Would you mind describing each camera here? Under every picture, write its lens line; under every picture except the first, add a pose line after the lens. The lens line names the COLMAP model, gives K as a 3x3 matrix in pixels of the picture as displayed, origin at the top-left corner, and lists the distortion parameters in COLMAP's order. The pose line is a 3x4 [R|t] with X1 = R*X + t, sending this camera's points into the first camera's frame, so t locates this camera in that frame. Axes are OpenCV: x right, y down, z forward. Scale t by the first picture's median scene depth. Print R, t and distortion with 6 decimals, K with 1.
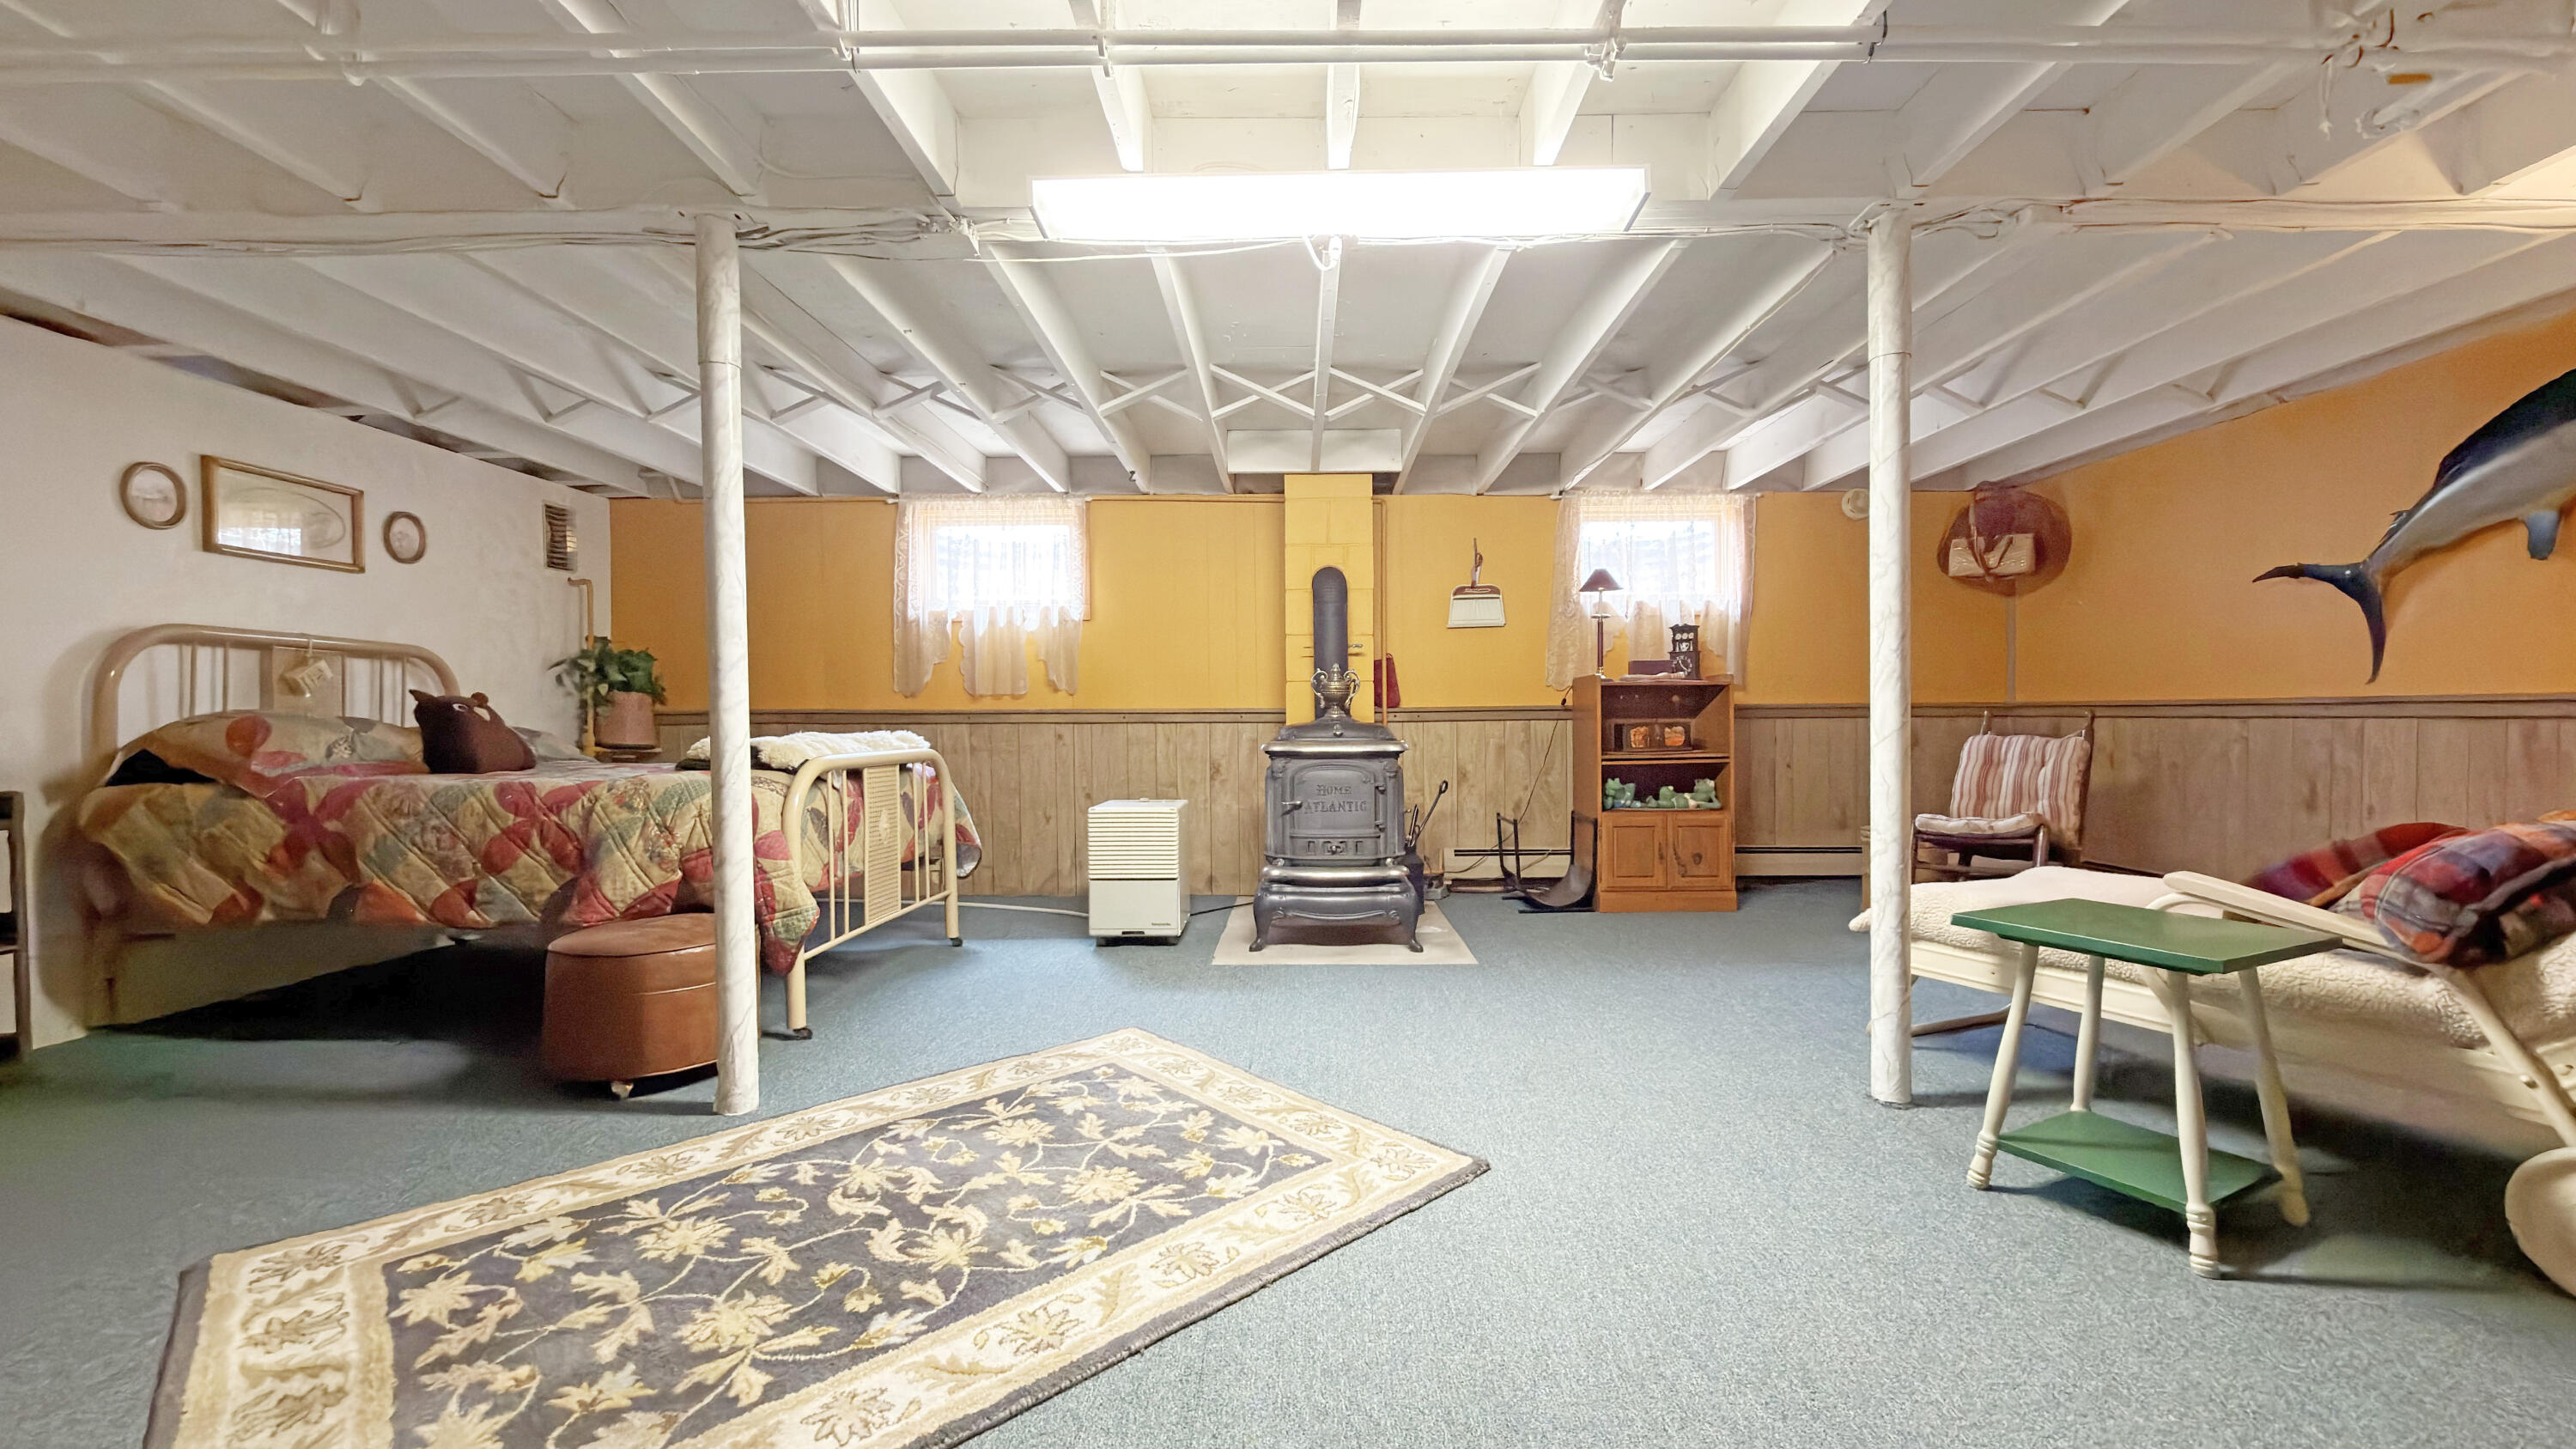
lens RADIAL K [[1026.3, 0, 1292.5], [0, 1026.3, 722.5], [0, 0, 1]] dist [-0.000364, 0.000054]
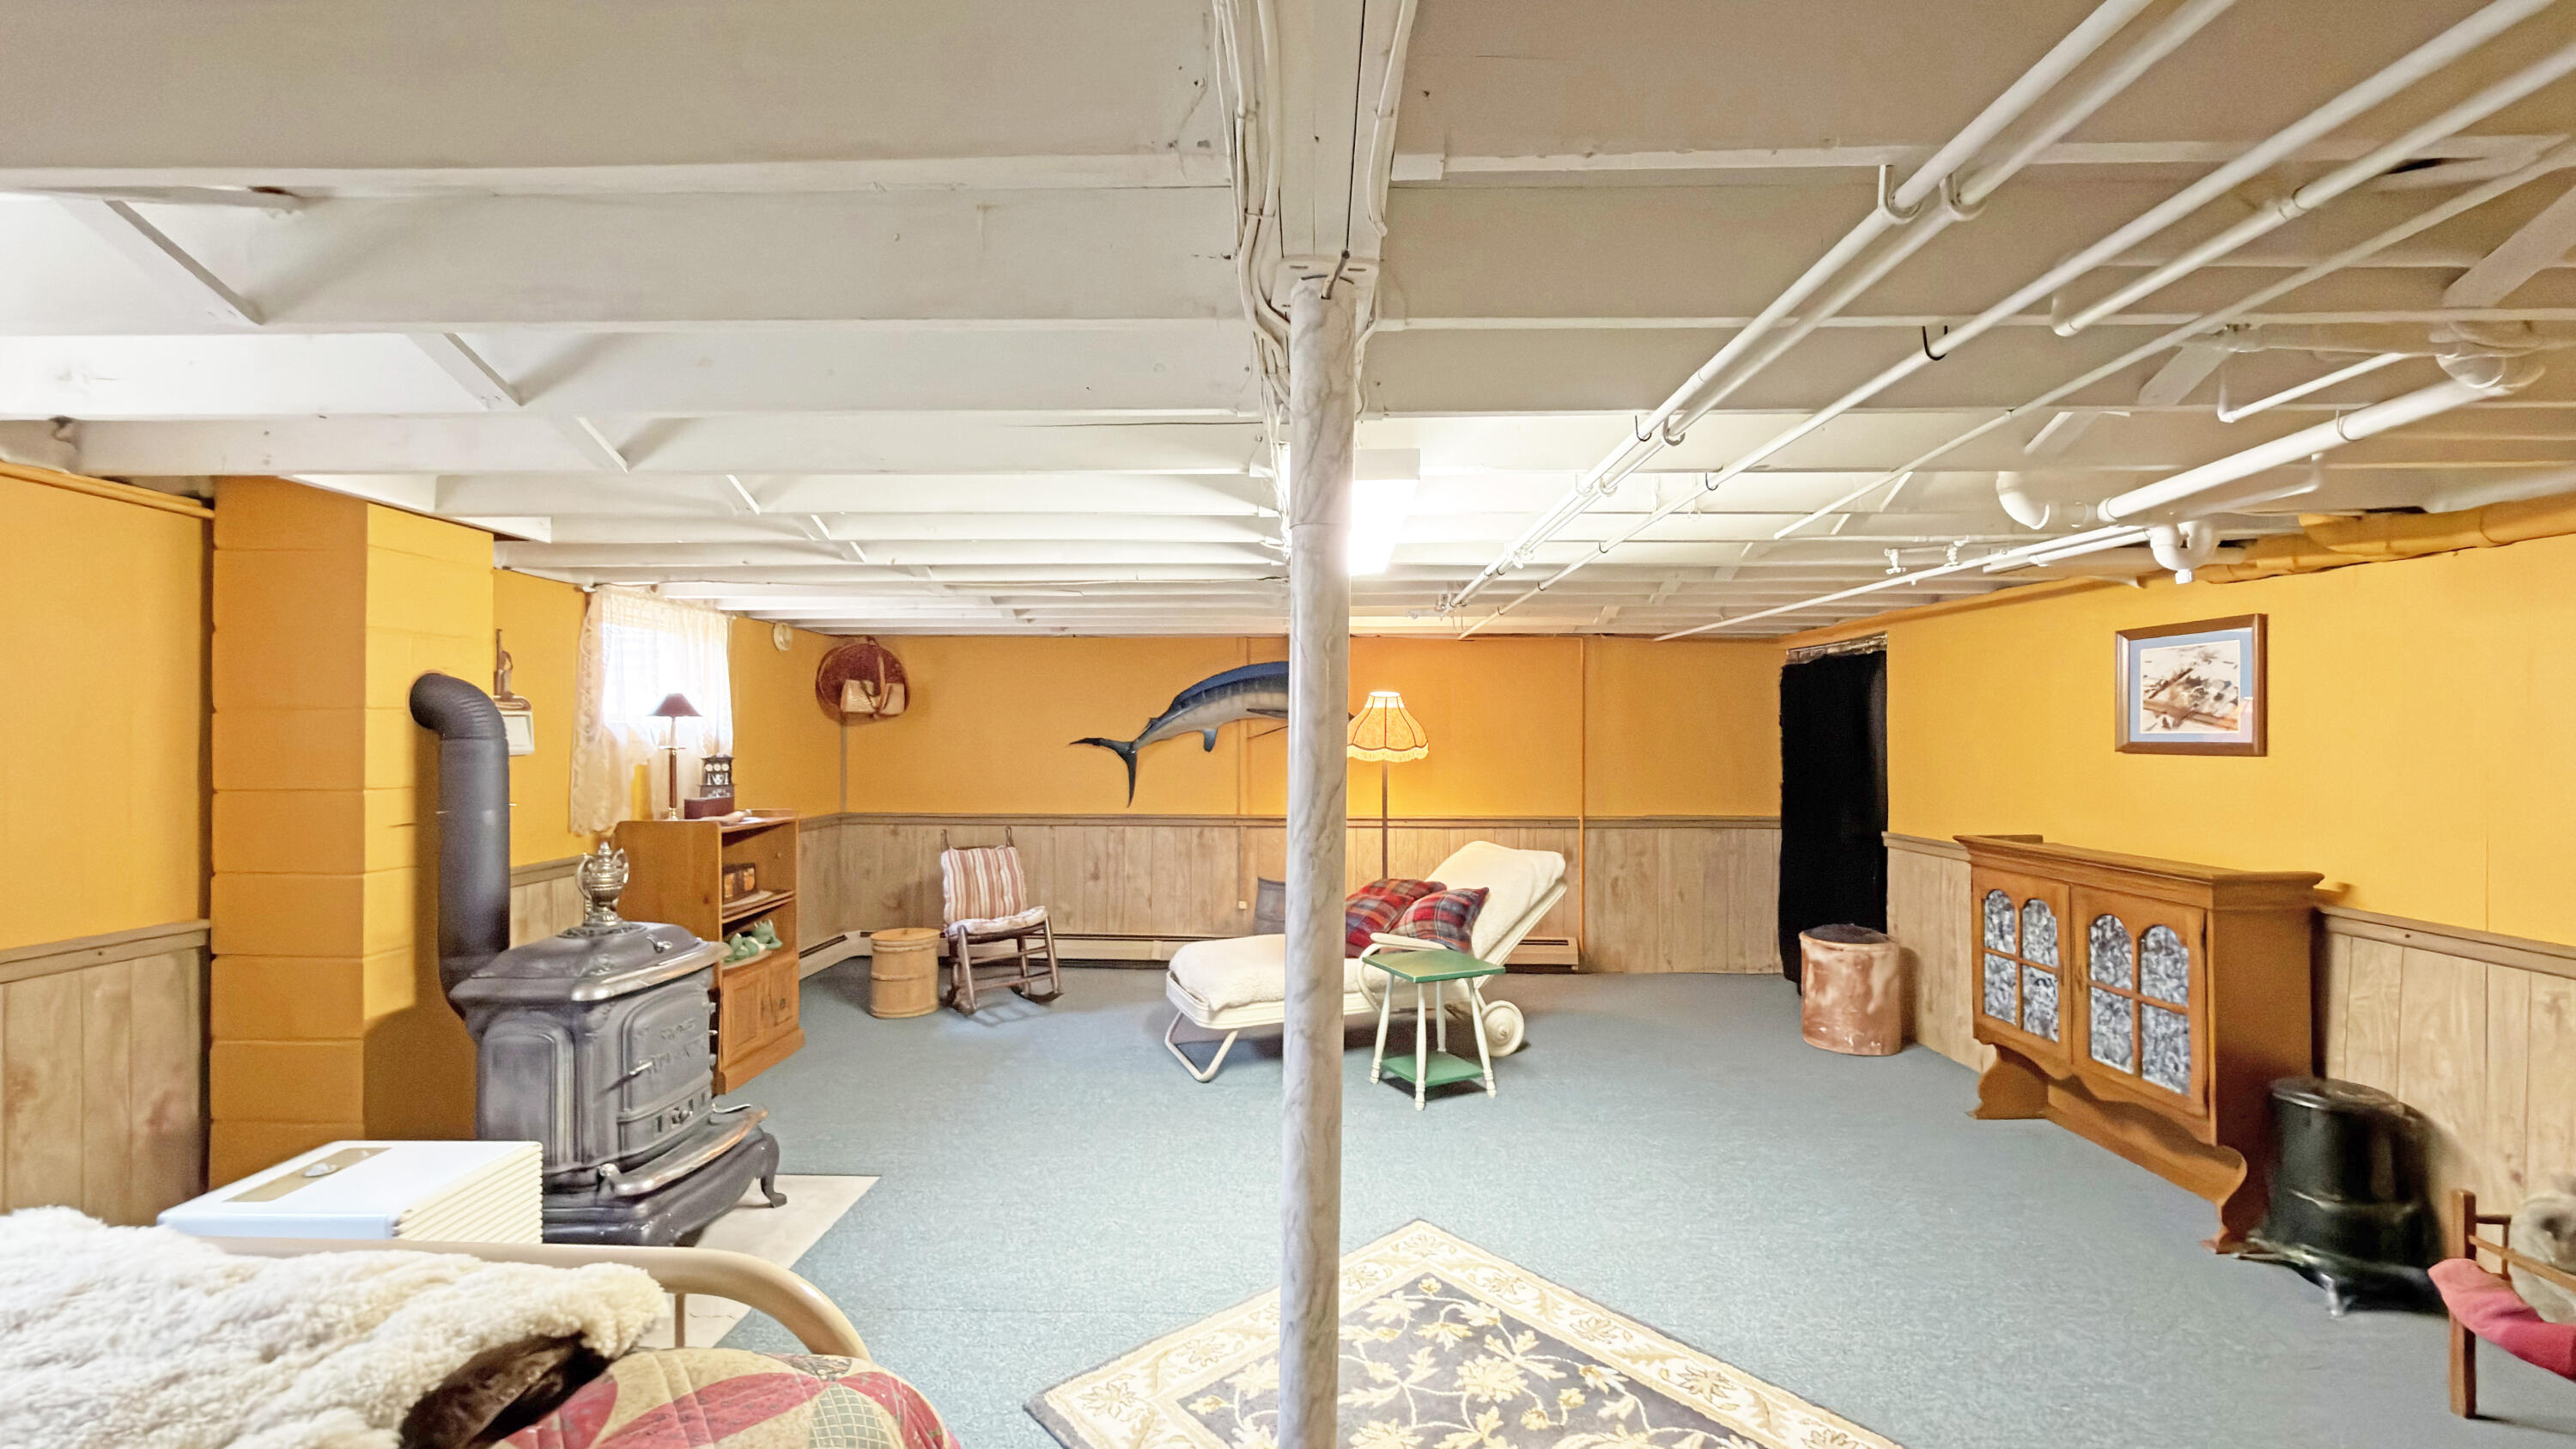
lens RADIAL K [[1026.3, 0, 1283.4], [0, 1026.3, 735.1], [0, 0, 1]] dist [-0.000364, 0.000054]
pose [[0.024770, 0.008040, 0.999661, -0.871632], [0.004426, 0.999957, -0.008152, -0.171167], [-0.999683, 0.004627, 0.024734, 0.775081]]
